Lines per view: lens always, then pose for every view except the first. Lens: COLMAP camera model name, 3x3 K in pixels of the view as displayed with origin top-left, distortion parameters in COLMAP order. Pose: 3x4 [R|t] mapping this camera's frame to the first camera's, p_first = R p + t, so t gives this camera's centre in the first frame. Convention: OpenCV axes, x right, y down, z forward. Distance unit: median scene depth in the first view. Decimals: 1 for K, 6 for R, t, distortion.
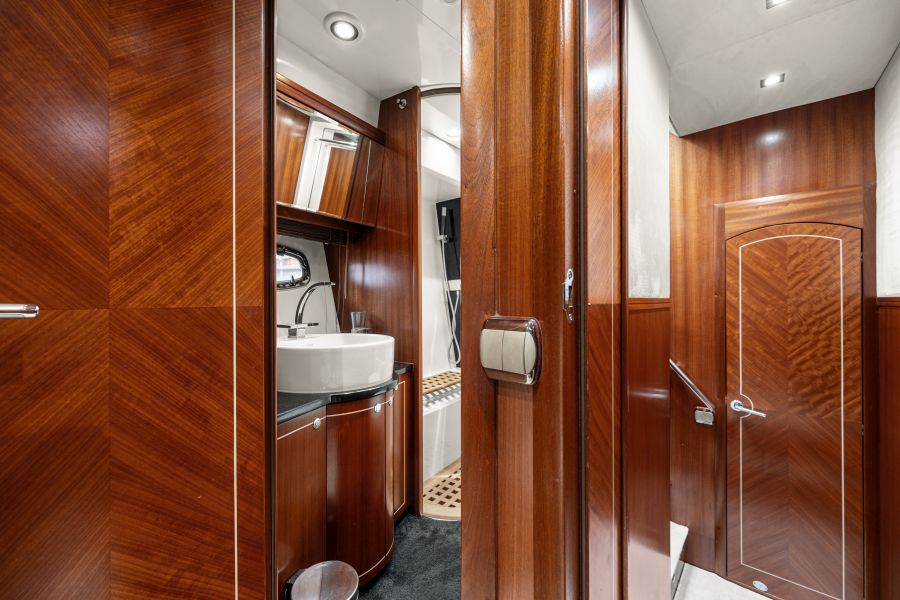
lens RADIAL K [[351.6, 0, 454.8], [0, 351.6, 299.0], [0, 0, 1]] dist [-0.004996, 0.000803]
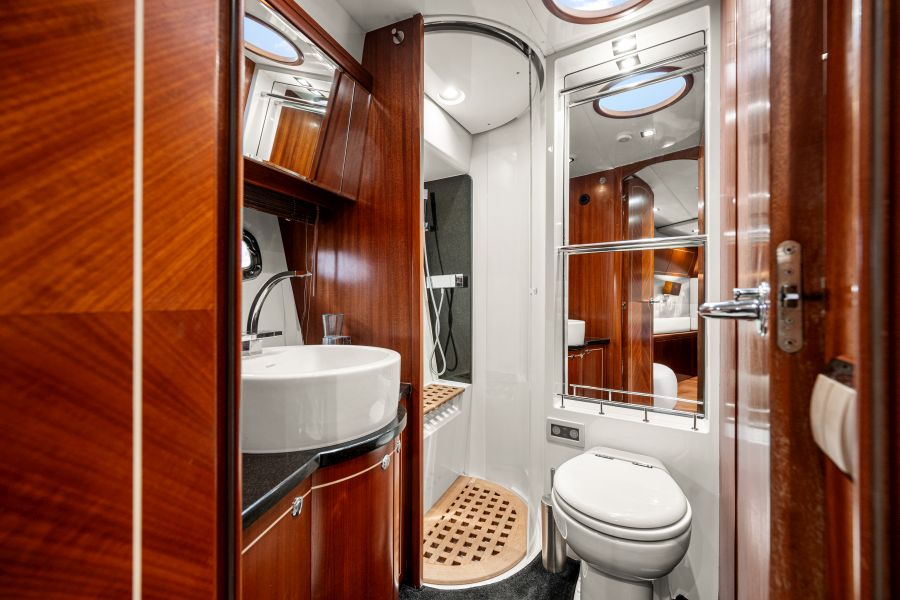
lens RADIAL K [[351.6, 0, 454.9], [0, 351.6, 298.5], [0, 0, 1]] dist [-0.004996, 0.000803]
pose [[0.986377, 0.007189, 0.164341, -0.149867], [-0.006971, 0.999974, -0.001905, 0.002689], [-0.164350, 0.000733, 0.986402, 0.242752]]
